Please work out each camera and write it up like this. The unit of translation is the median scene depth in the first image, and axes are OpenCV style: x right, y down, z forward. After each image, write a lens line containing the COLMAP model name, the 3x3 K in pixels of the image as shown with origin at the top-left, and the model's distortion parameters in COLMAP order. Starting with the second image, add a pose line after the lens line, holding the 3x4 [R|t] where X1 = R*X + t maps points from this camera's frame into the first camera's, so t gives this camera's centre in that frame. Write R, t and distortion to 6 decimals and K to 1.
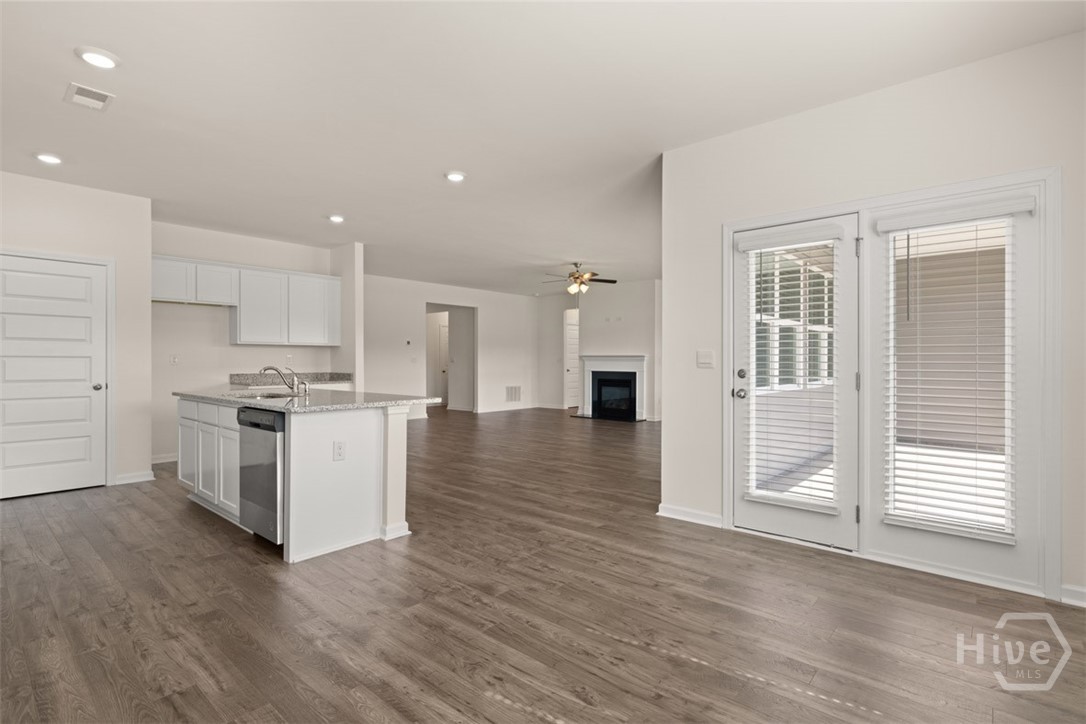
lens RADIAL K [[529.2, 0, 544.1], [0, 529.2, 362.4], [0, 0, 1]] dist [-0.002123, 0.000822]
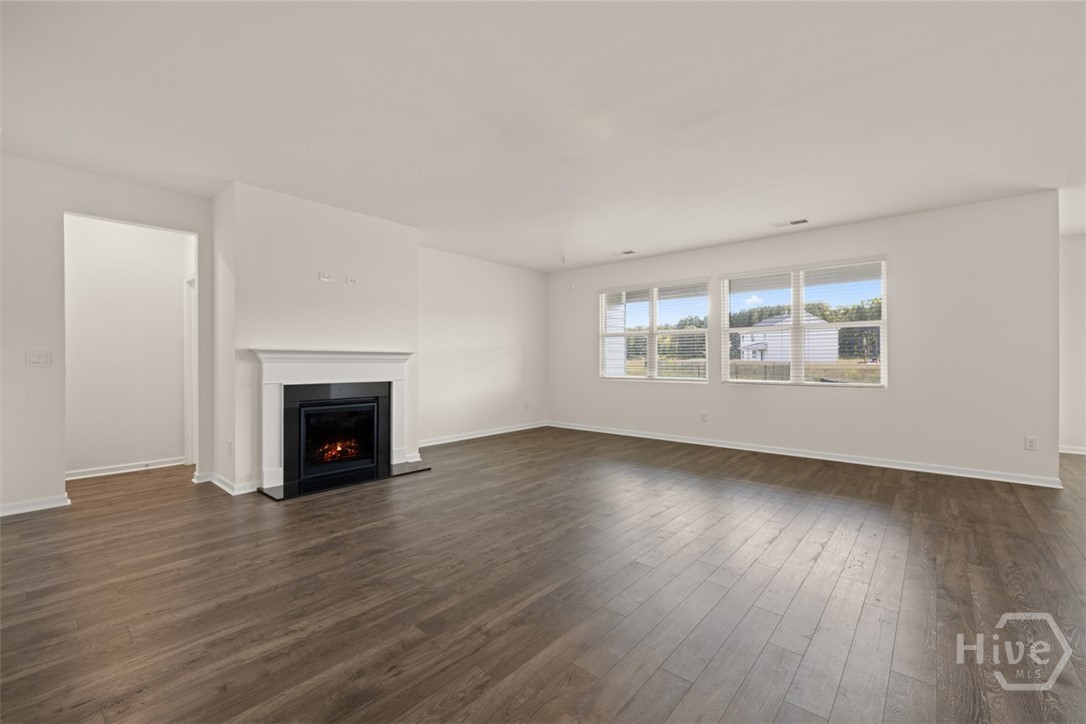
lens RADIAL K [[452.6, 0, 541.7], [0, 452.6, 363.2], [0, 0, 1]] dist [-0.000809, 0.000189]
pose [[-0.000613, -0.006510, 0.999979, -0.520202], [0.002774, 0.999975, 0.006511, -0.006345], [-0.999996, 0.002778, -0.000595, 1.431574]]
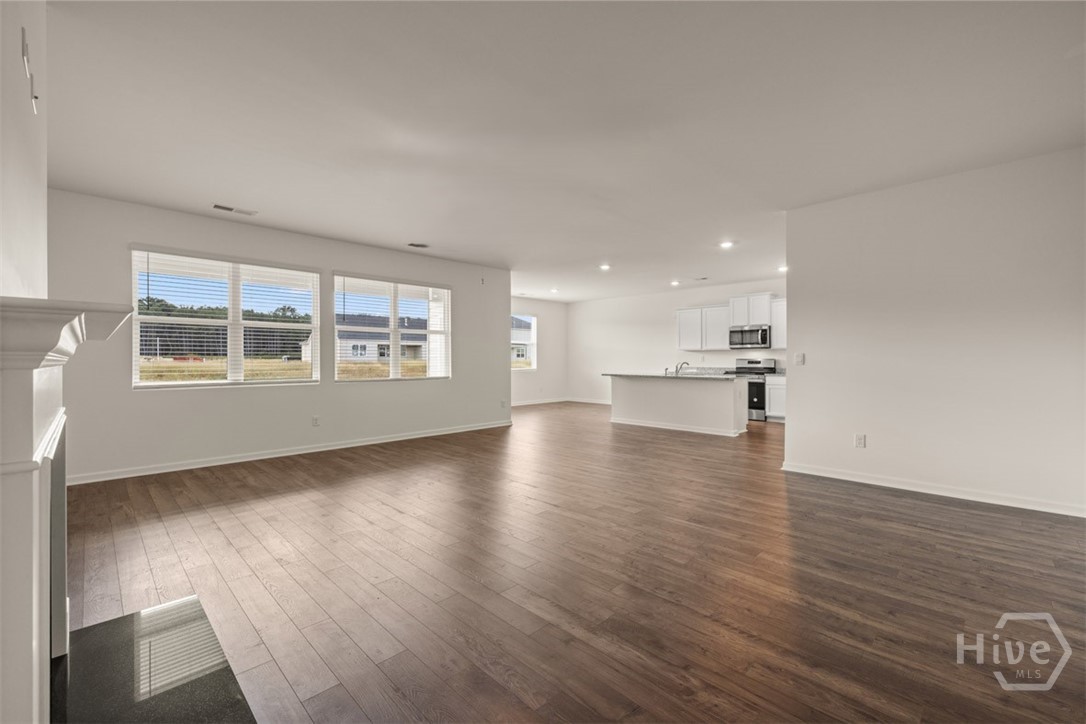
lens RADIAL K [[452.6, 0, 542.4], [0, 452.6, 354.7], [0, 0, 1]] dist [-0.000809, 0.000189]
pose [[-0.997704, 0.001098, 0.067723, -0.028856], [0.000620, 0.999975, -0.007069, -0.006994], [-0.067729, -0.007010, -0.997679, 1.965183]]
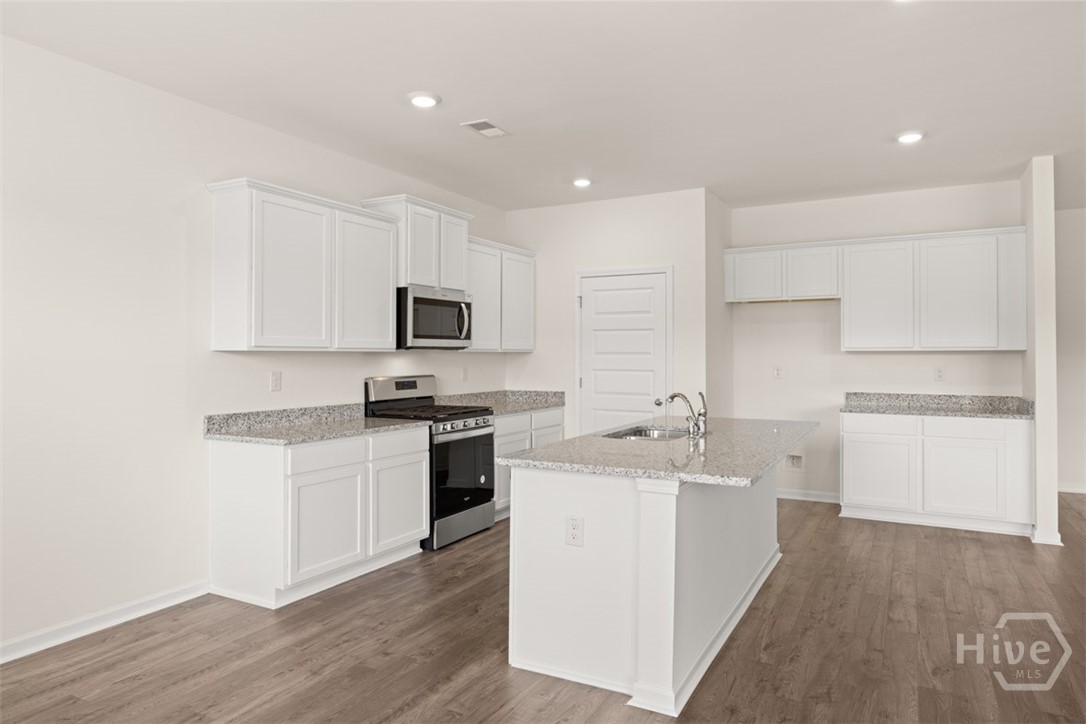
lens RADIAL K [[683.8, 0, 534.0], [0, 683.8, 351.3], [0, 0, 1]] dist [-0.006182, 0.002134]
pose [[0.218262, -0.006136, -0.975871, 0.238033], [-0.002768, 0.999972, -0.006907, -0.028644], [0.975886, 0.004209, 0.218239, 0.411554]]
